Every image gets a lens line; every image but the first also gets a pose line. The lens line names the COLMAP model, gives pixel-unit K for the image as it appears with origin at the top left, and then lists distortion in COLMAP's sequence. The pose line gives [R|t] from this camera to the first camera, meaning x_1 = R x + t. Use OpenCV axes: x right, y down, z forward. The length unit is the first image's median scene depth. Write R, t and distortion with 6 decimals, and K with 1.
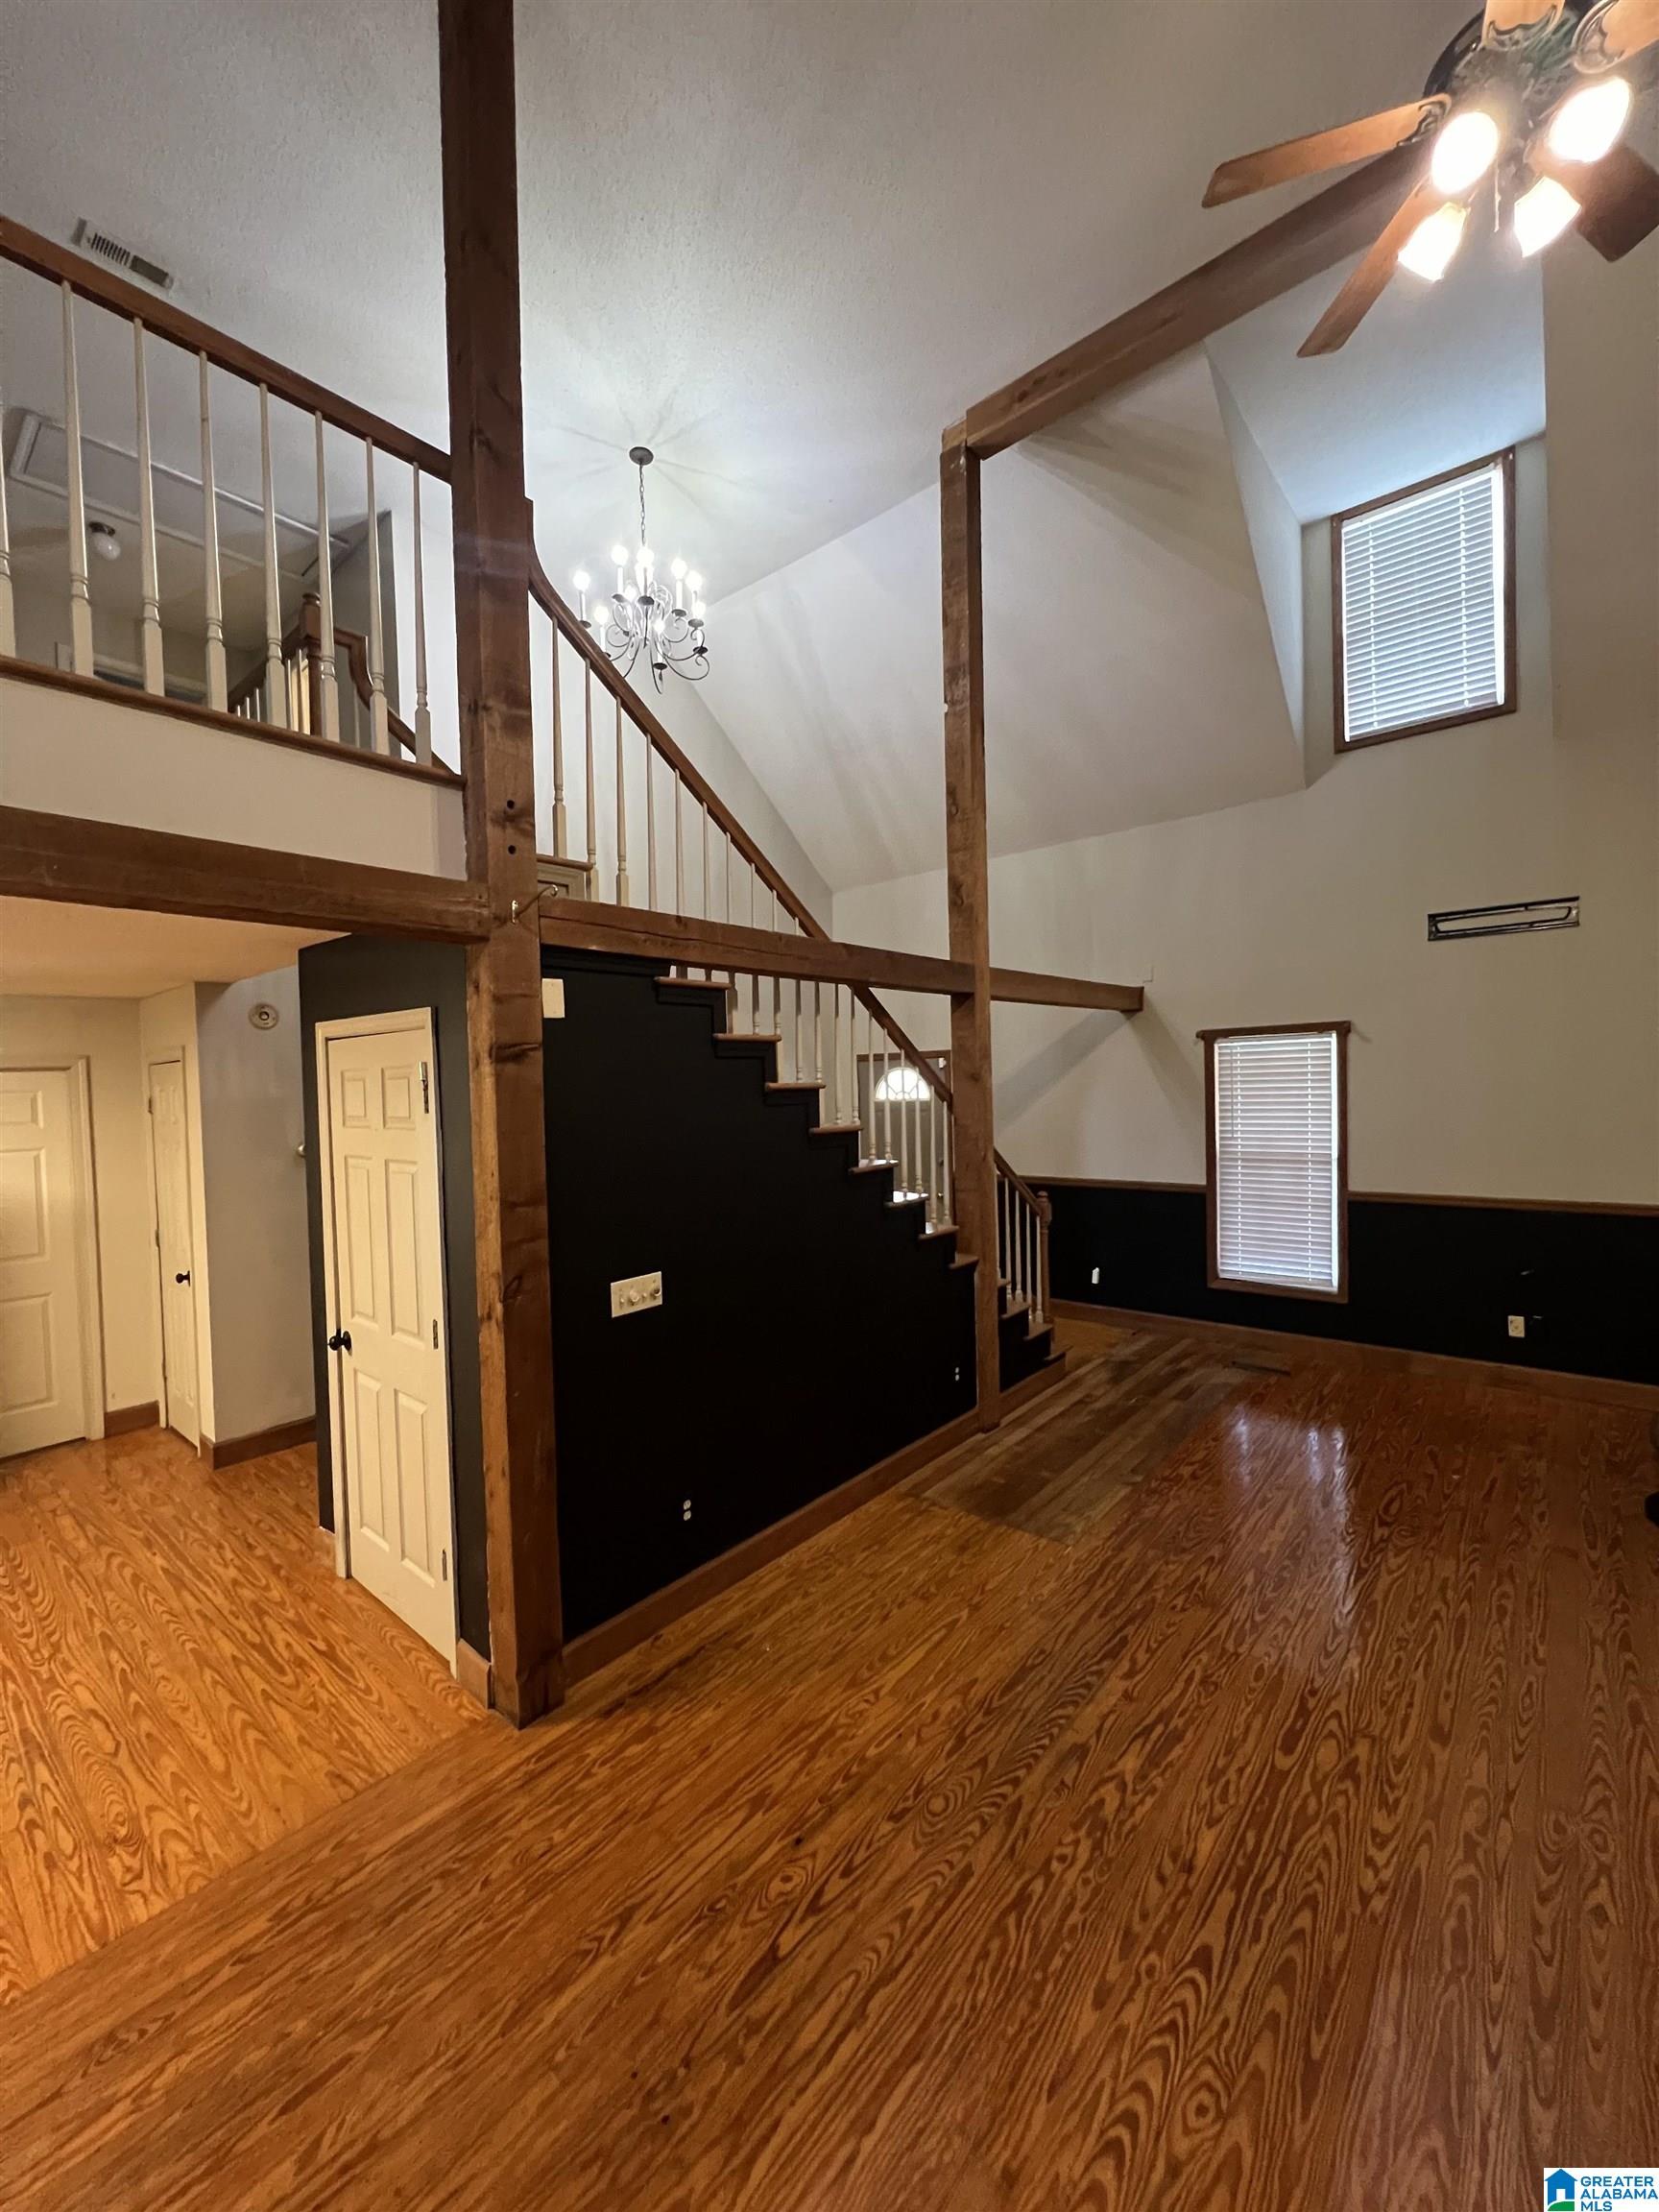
lens RADIAL K [[884.3, 0, 825.7], [0, 884.3, 1103.9], [0, 0, 1]] dist [-0.002797, 0.000361]
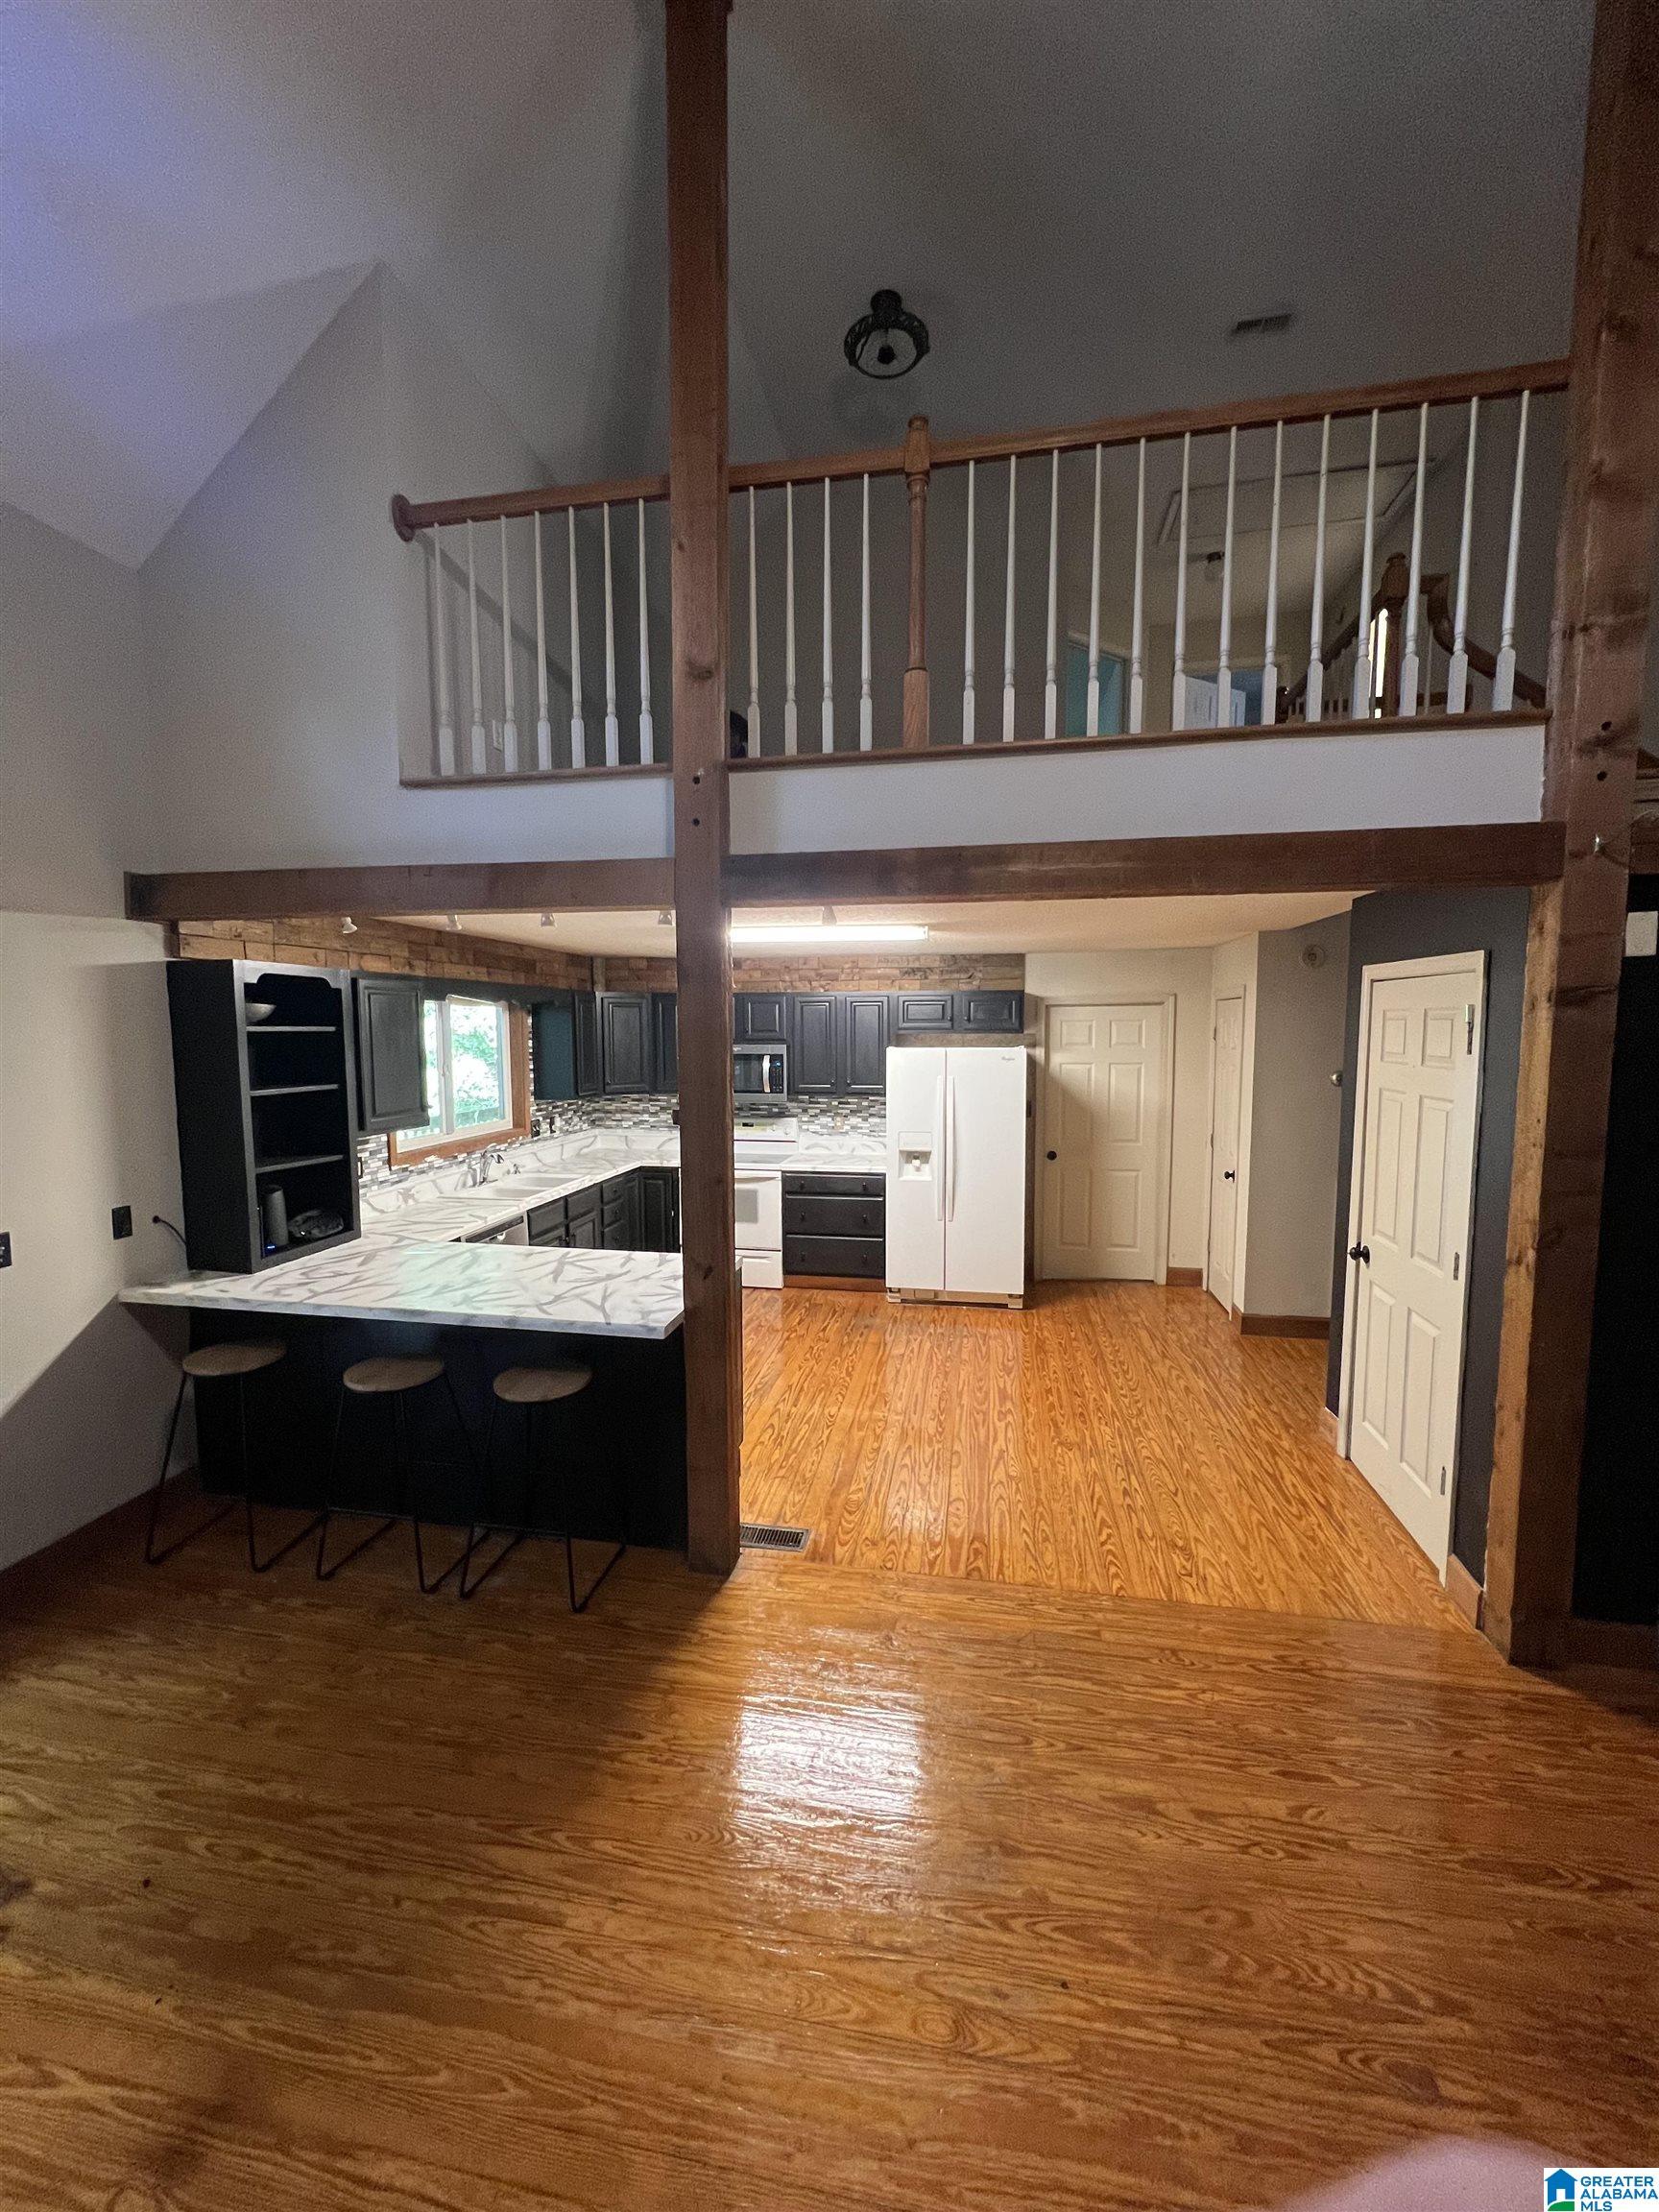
lens RADIAL K [[884.3, 0, 825.7], [0, 884.3, 1103.9], [0, 0, 1]] dist [-0.002797, 0.000361]
pose [[0.499784, 0.102028, -0.860120, 0.061318], [-0.031816, 0.994530, 0.099485, -0.010074], [0.865566, -0.022355, 0.500296, -0.156176]]
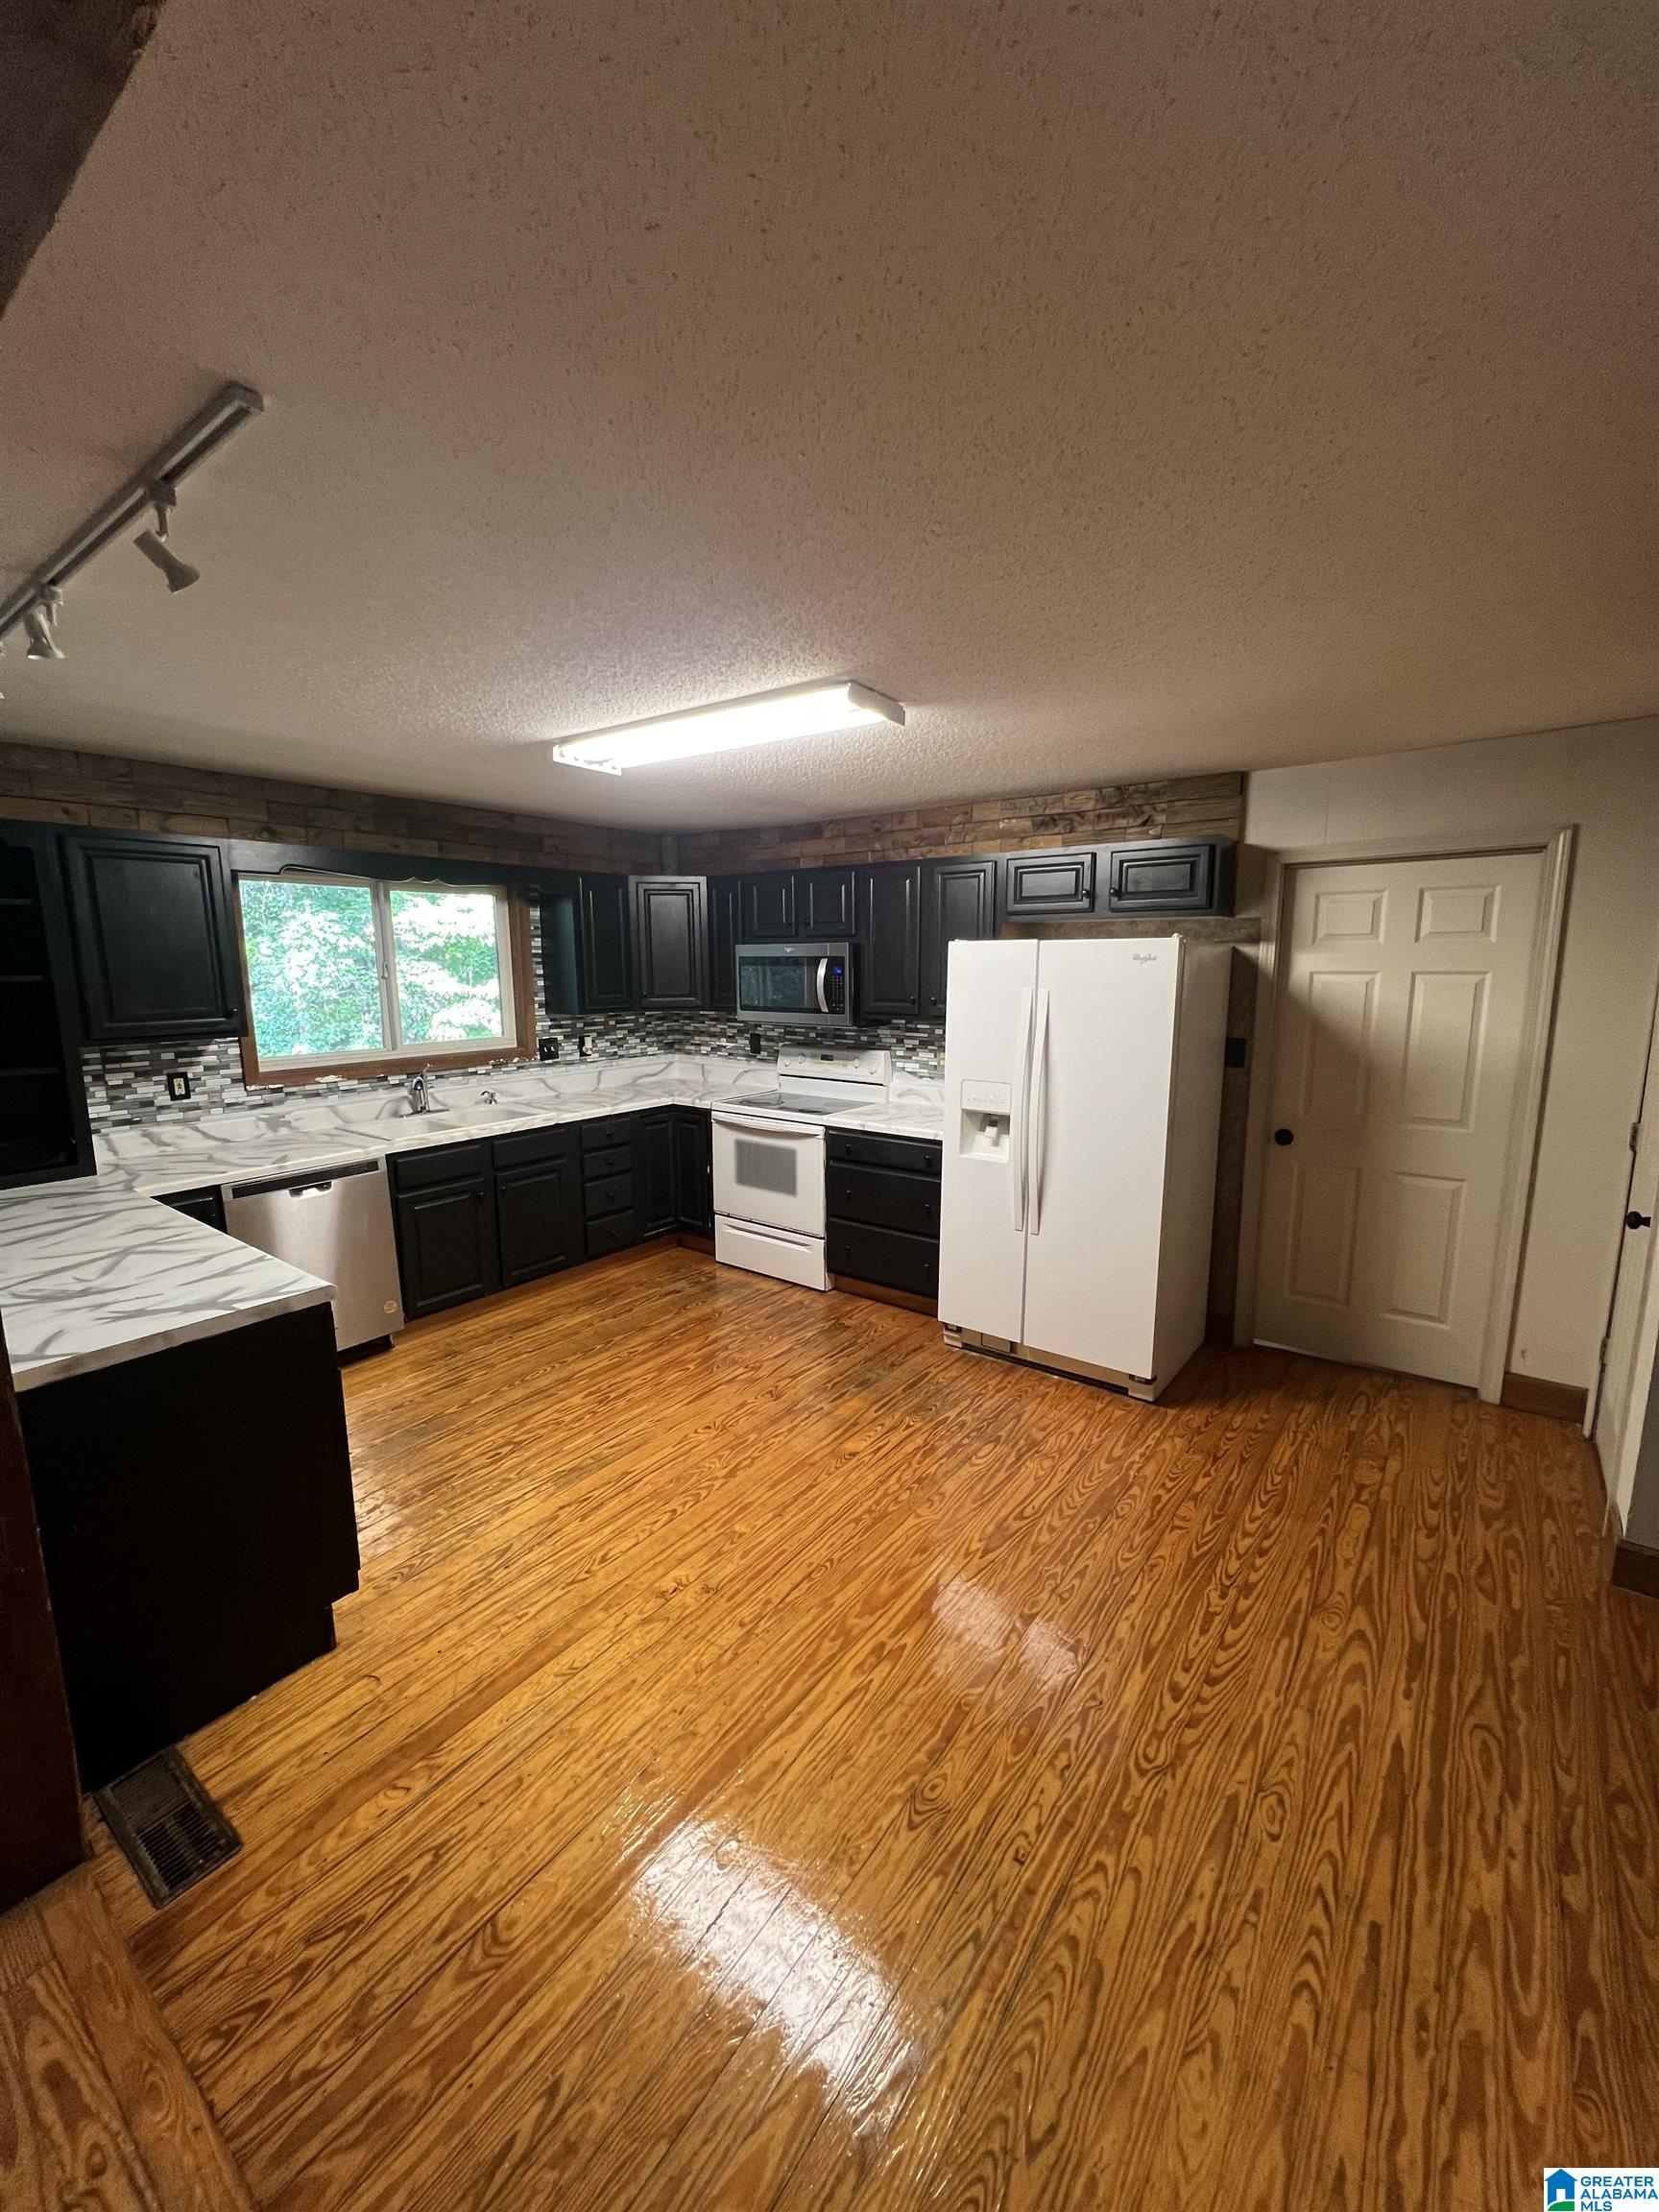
lens RADIAL K [[884.3, 0, 825.7], [0, 884.3, 1103.9], [0, 0, 1]] dist [-0.002797, 0.000361]
pose [[0.059369, 0.189950, -0.979997, -0.367625], [-0.019563, 0.981762, 0.189107, 0.050619], [0.998044, 0.007945, 0.062002, 0.716774]]
